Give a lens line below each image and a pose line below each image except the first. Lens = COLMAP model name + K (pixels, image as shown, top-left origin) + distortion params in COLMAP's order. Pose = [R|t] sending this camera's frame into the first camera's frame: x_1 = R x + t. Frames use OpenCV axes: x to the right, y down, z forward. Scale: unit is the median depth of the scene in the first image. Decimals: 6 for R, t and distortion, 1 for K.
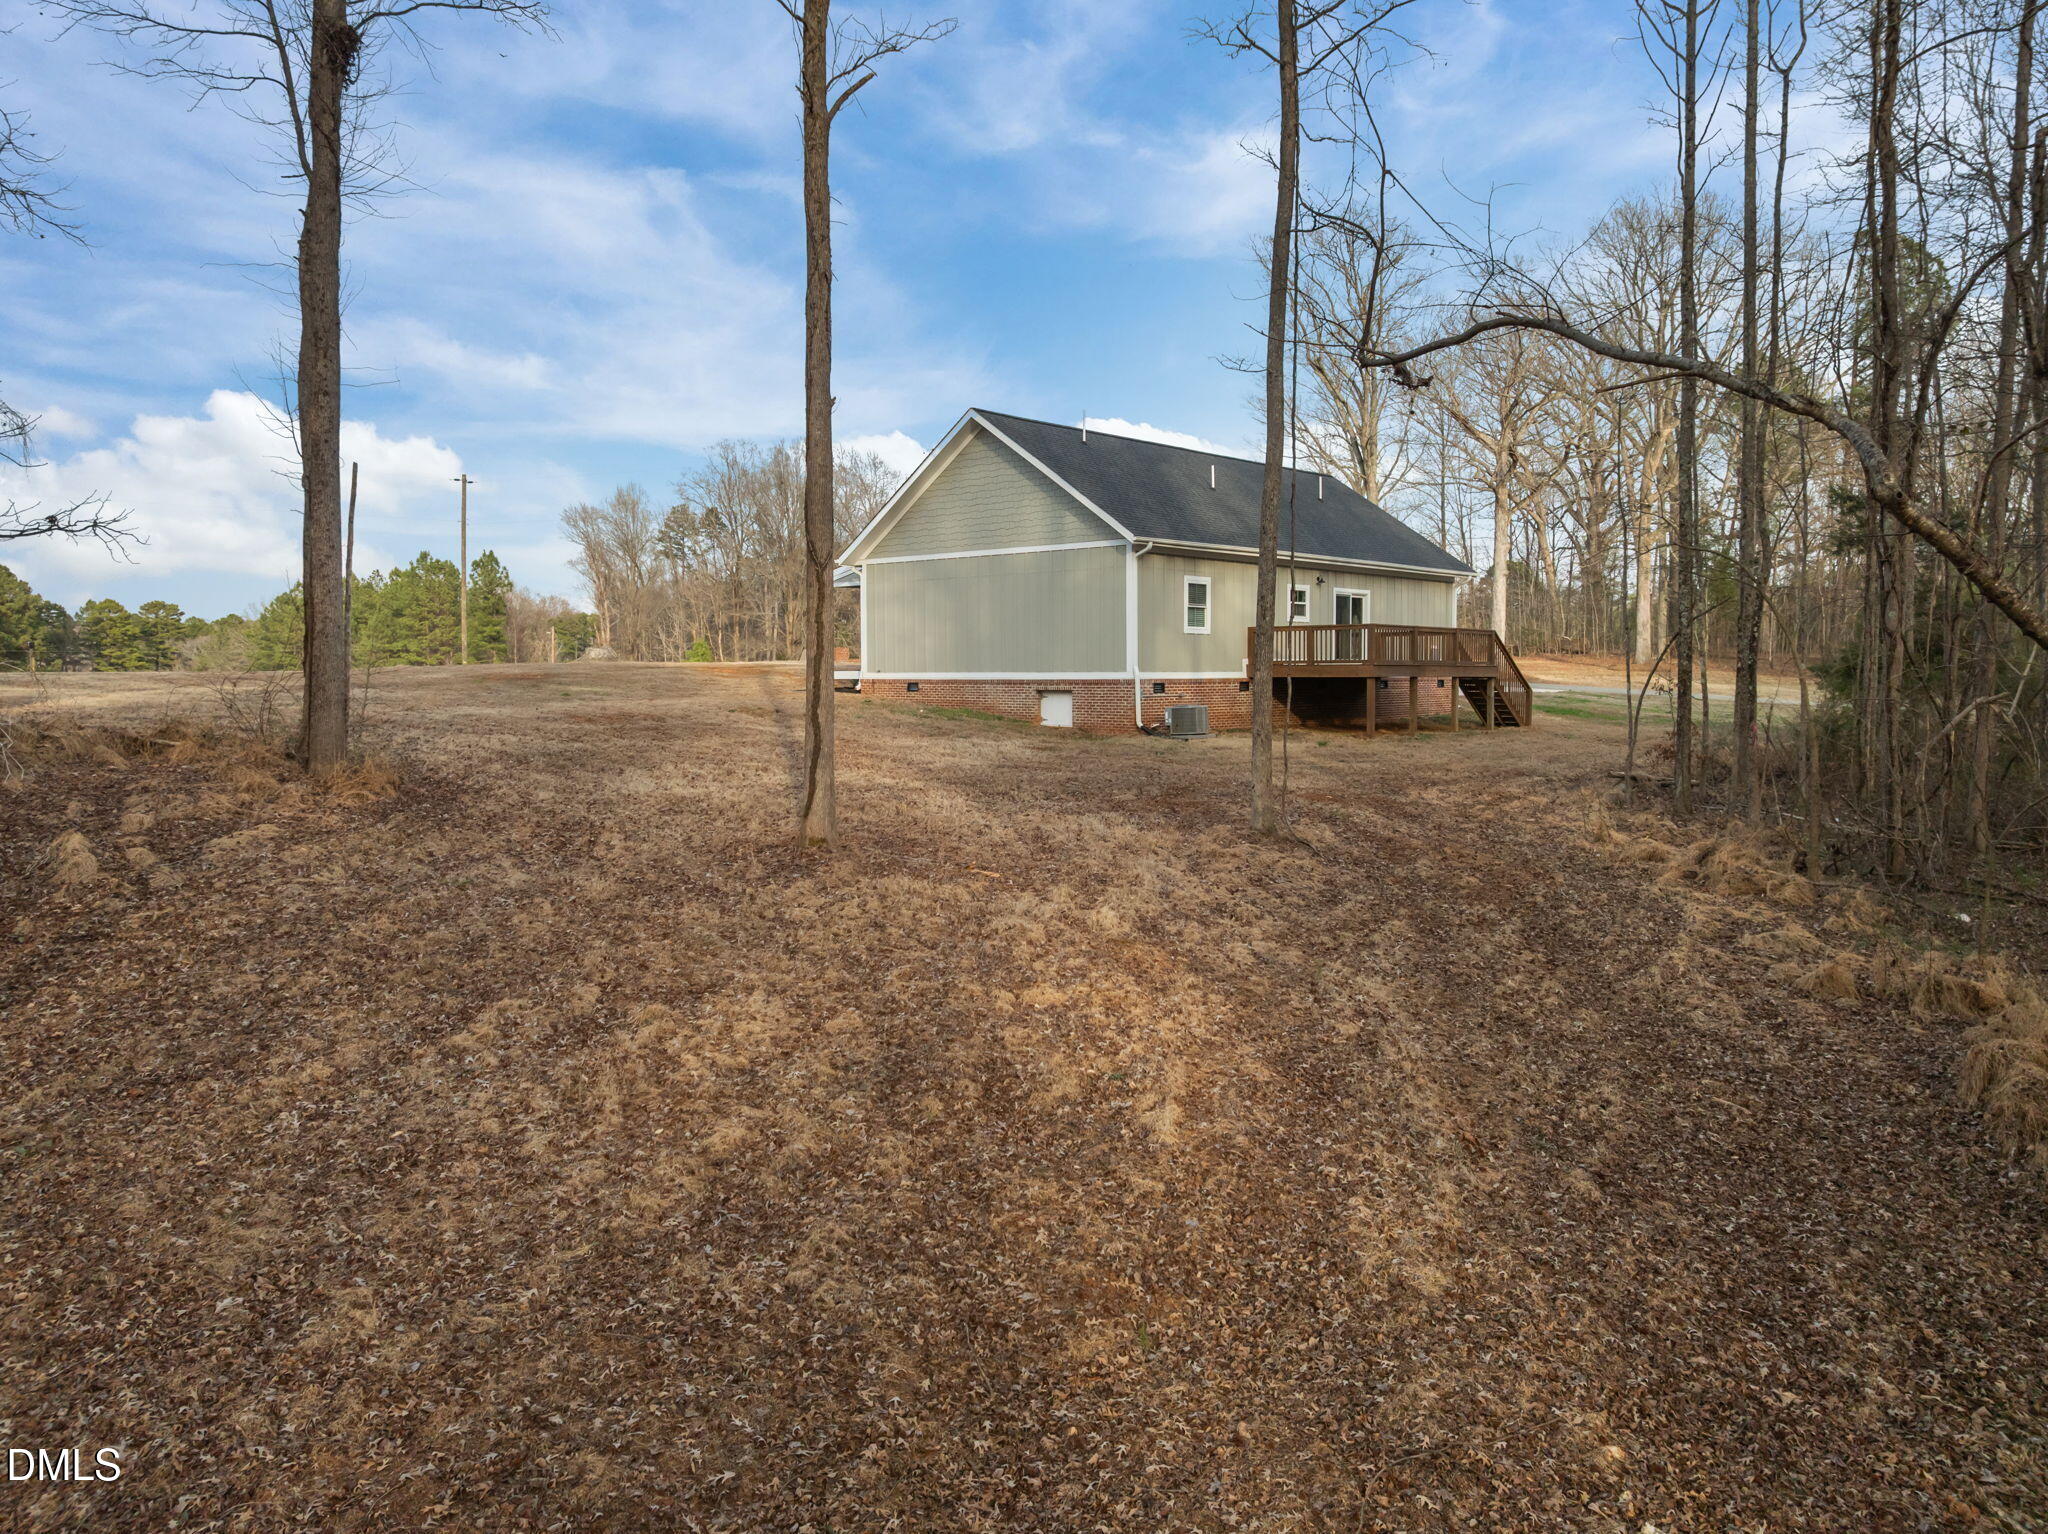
lens RADIAL K [[1450.8, 0, 1034.8], [0, 1450.8, 755.8], [0, 0, 1]] dist [-0.044440, 0.006296]
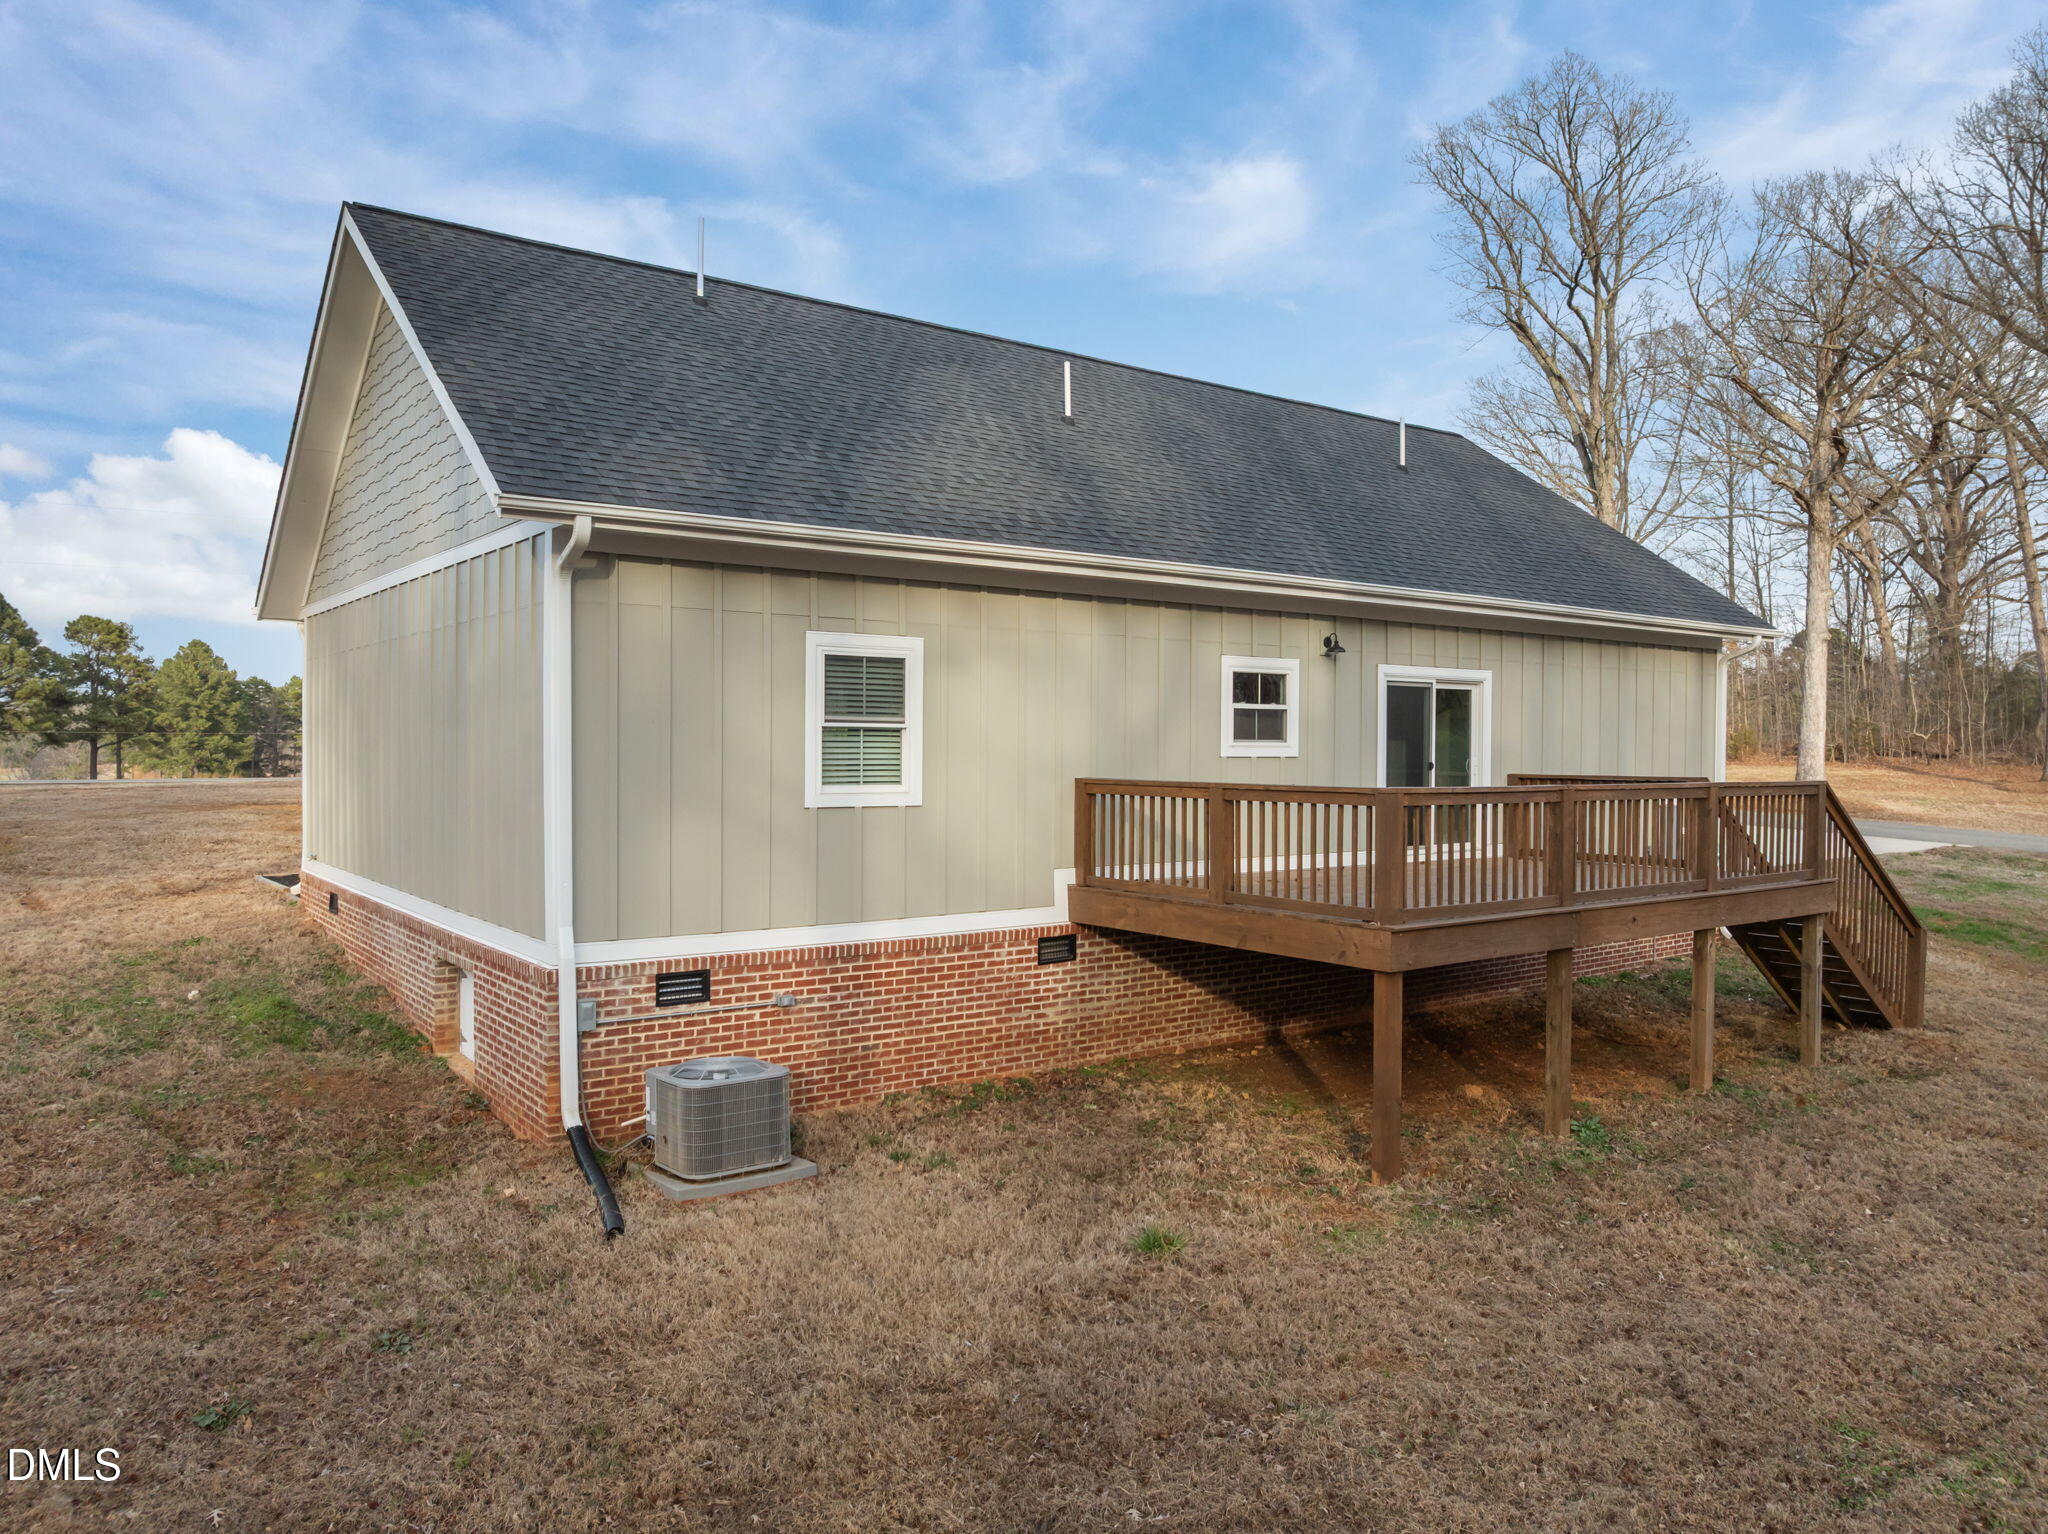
lens RADIAL K [[1450.8, 0, 1034.8], [0, 1450.8, 755.8], [0, 0, 1]] dist [-0.044440, 0.006296]
pose [[0.983396, 0.014302, -0.180906, 0.174753], [-0.022720, 0.998749, -0.044548, -0.068175], [0.180043, 0.047919, 0.982491, 0.567292]]
